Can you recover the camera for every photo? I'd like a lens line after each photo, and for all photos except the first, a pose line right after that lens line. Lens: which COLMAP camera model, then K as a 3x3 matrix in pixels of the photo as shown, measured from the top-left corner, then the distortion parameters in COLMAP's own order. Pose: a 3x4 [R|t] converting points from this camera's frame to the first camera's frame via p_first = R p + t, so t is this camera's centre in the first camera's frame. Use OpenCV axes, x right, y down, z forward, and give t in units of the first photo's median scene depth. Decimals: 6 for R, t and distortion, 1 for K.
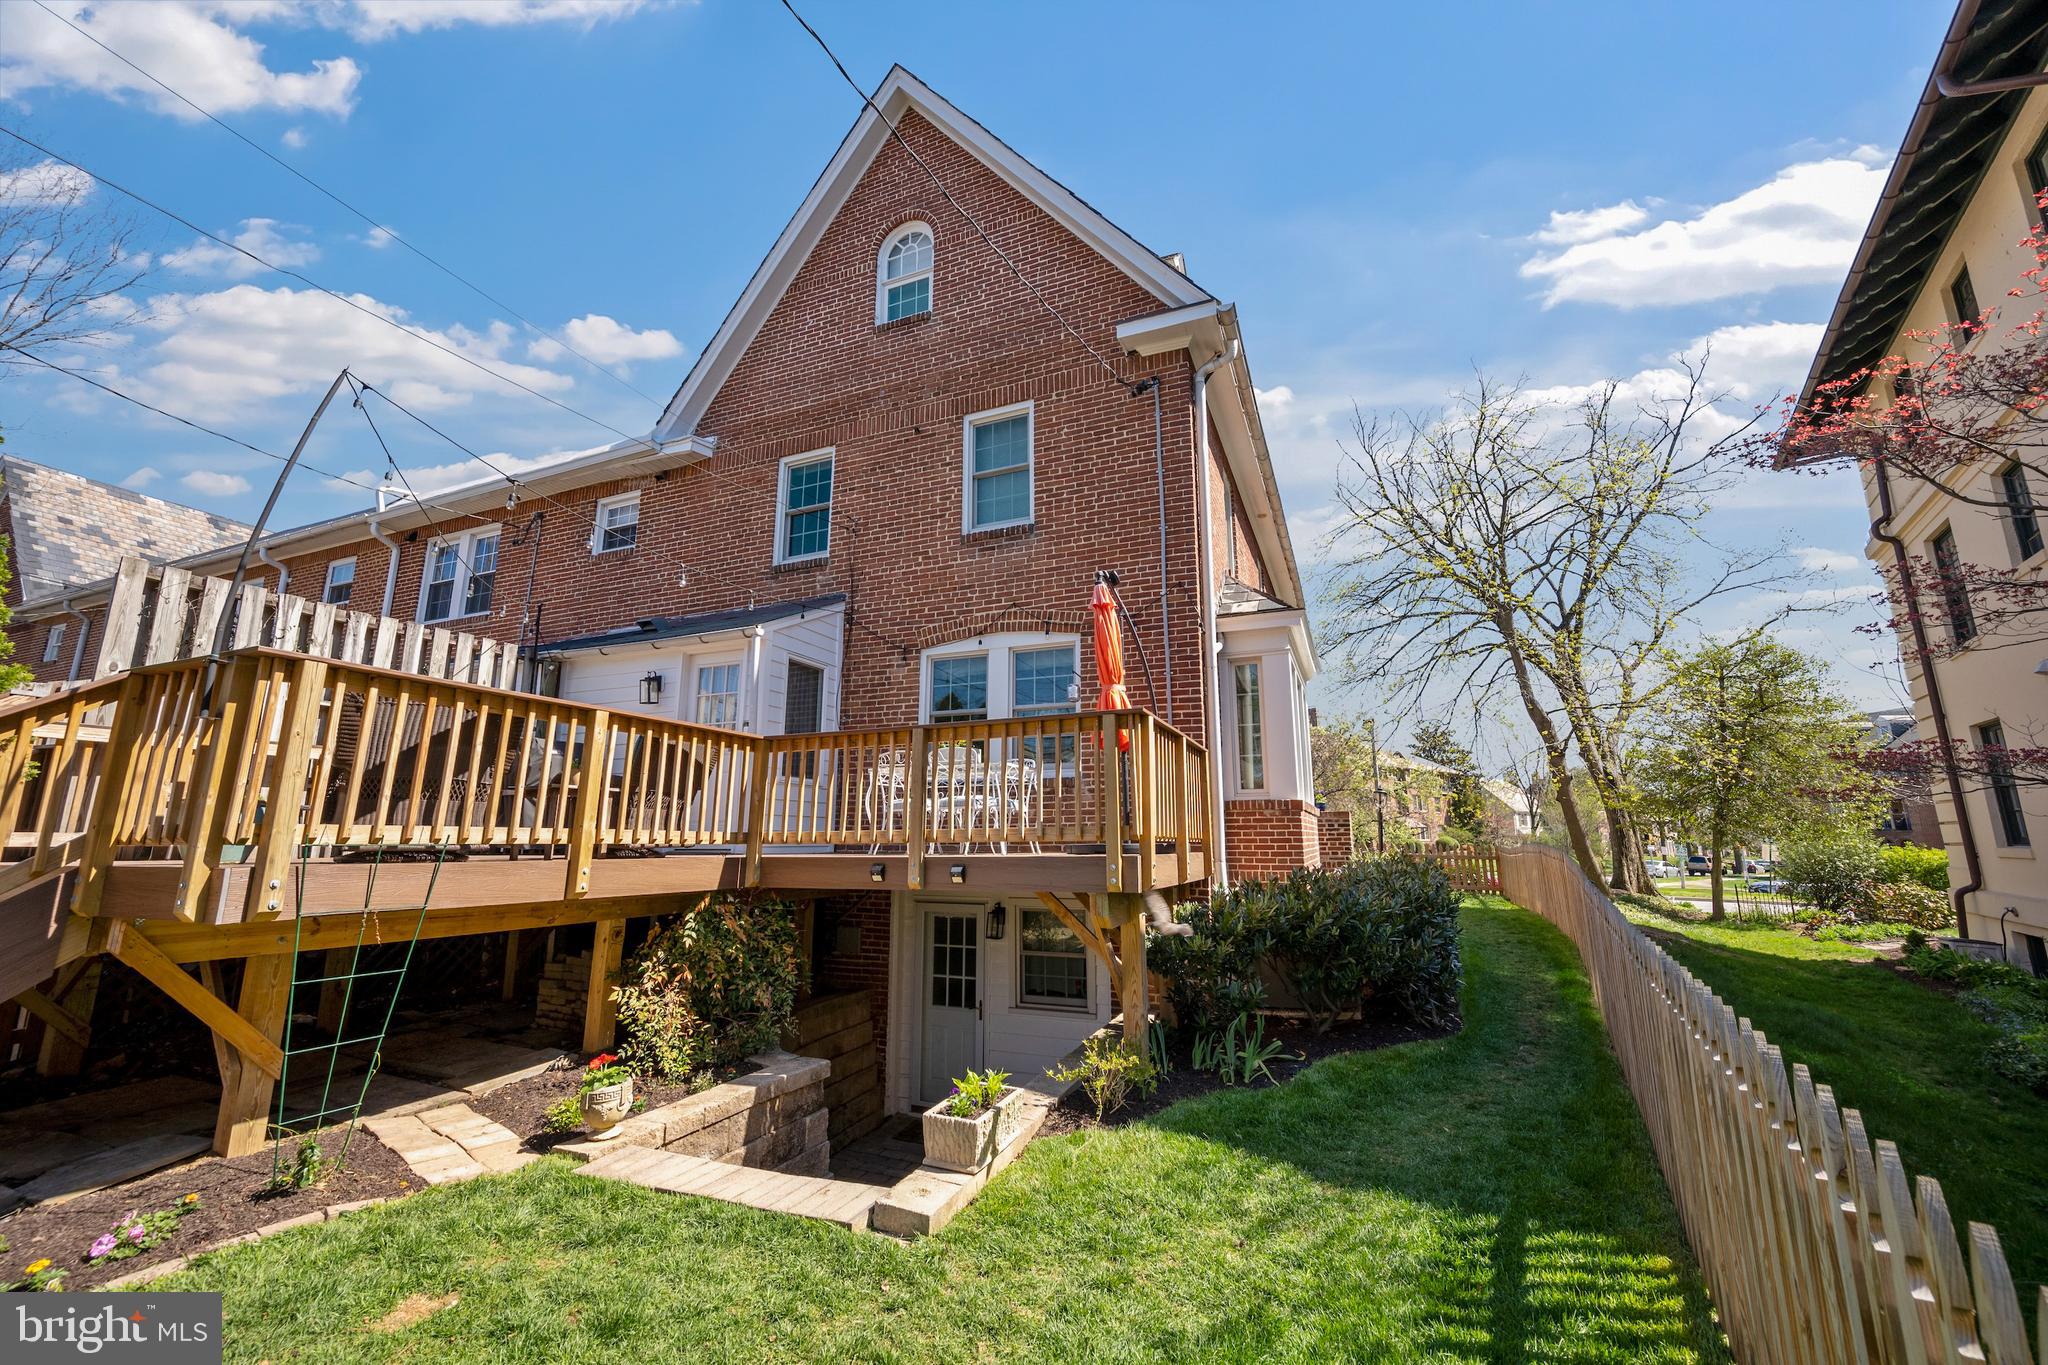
lens RADIAL K [[797.9, 0, 1025.5], [0, 797.9, 680.3], [0, 0, 1]] dist [-0.001371, -0.000227]
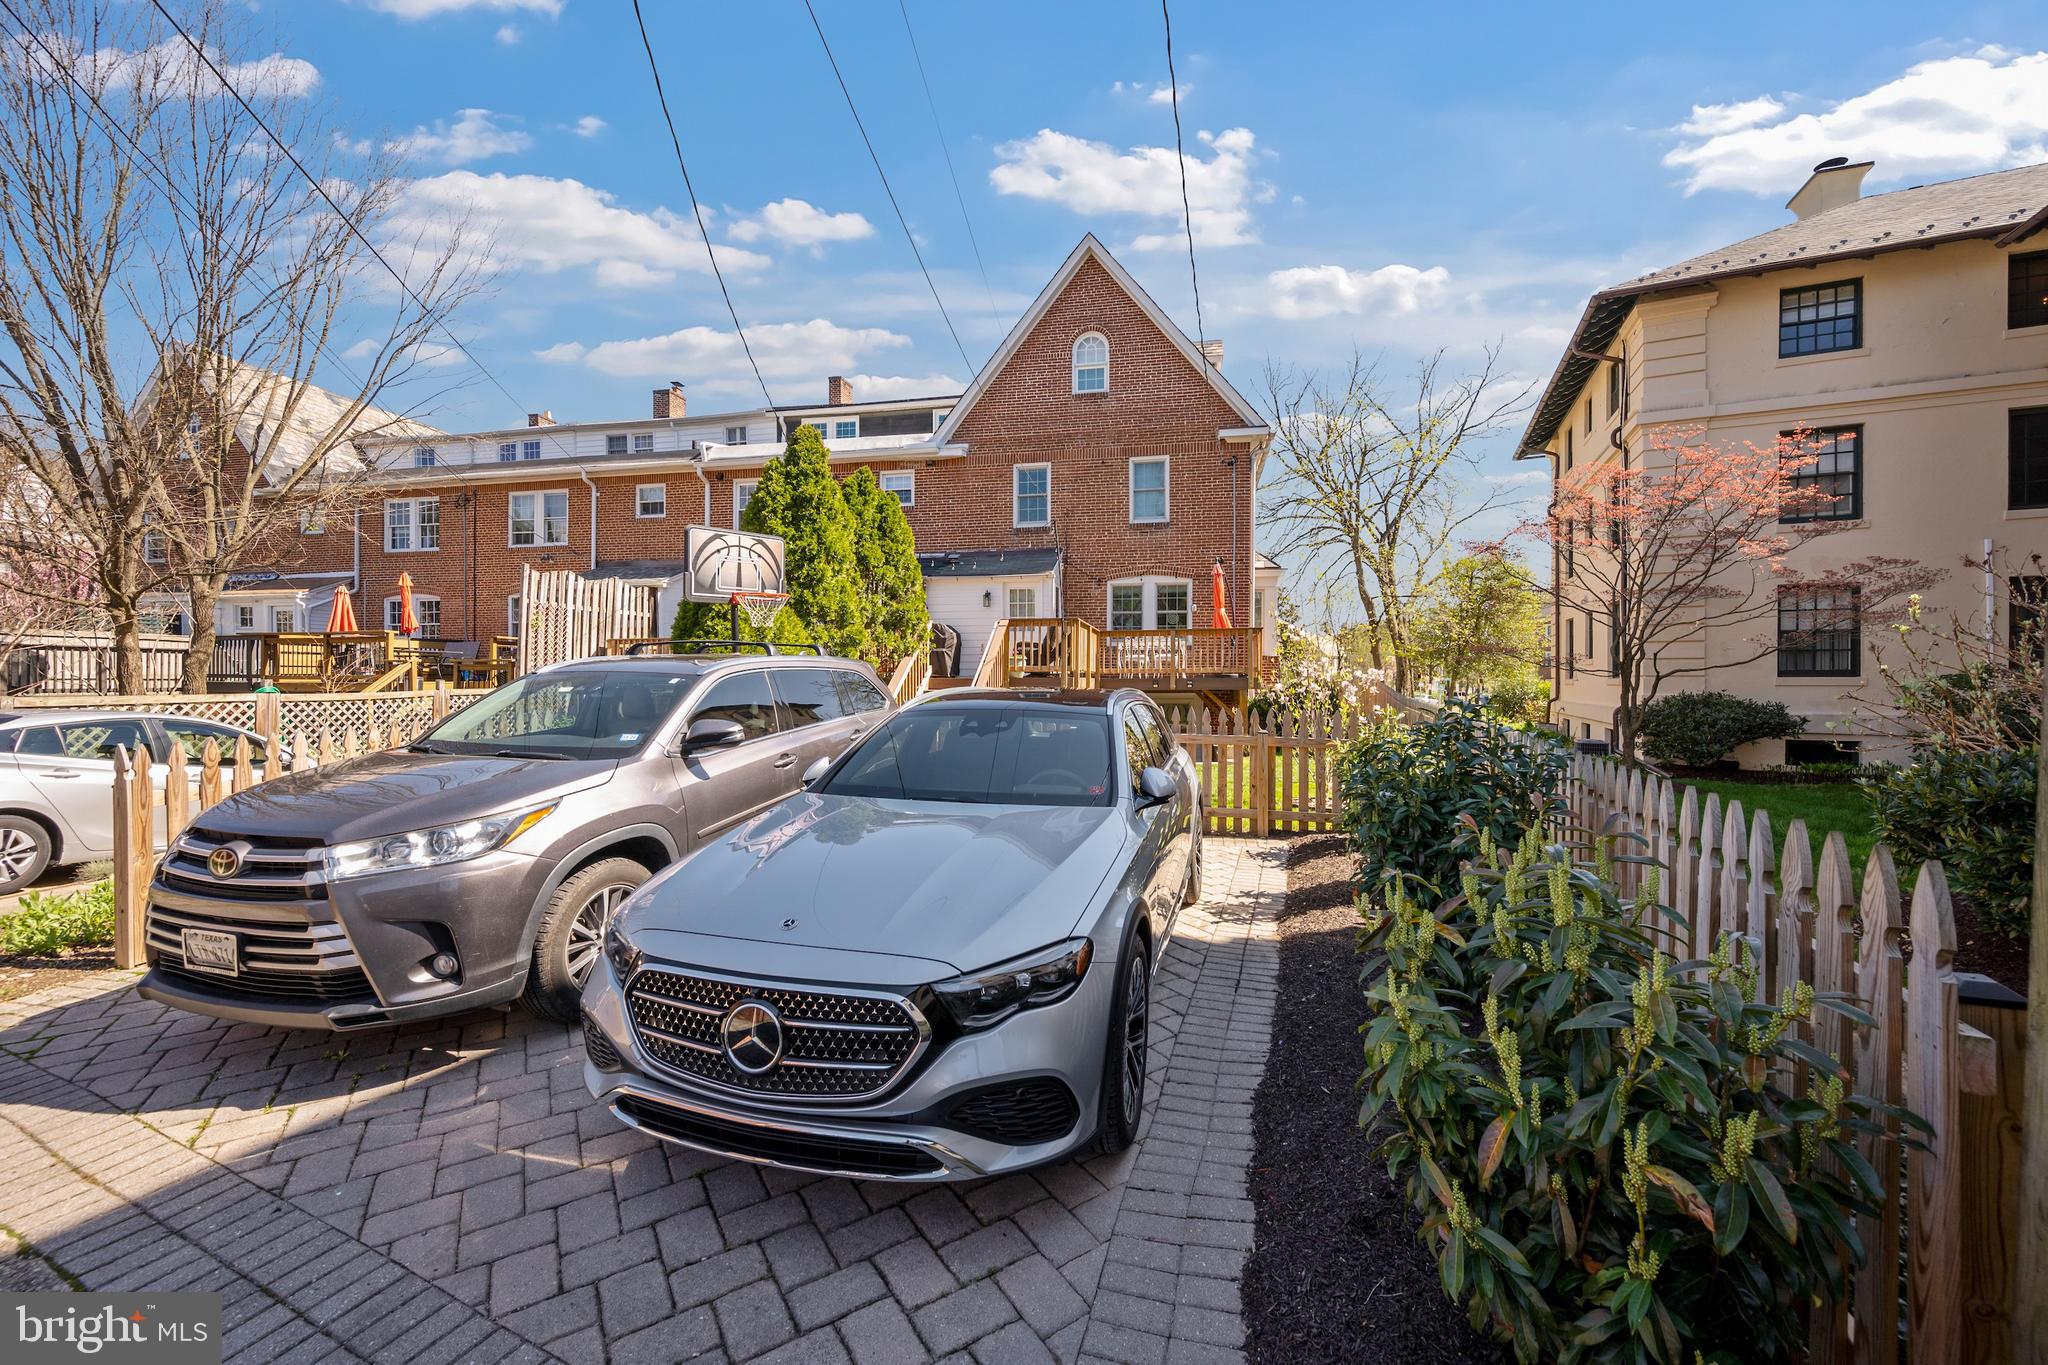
lens RADIAL K [[803.8, 0, 1025.5], [0, 803.8, 680.2], [0, 0, 1]] dist [-0.001753, -0.000014]
pose [[0.980973, 0.002384, 0.194129, -0.709491], [-0.040960, 0.979959, 0.194942, -0.174590], [-0.189774, -0.199185, 0.961411, -0.941880]]
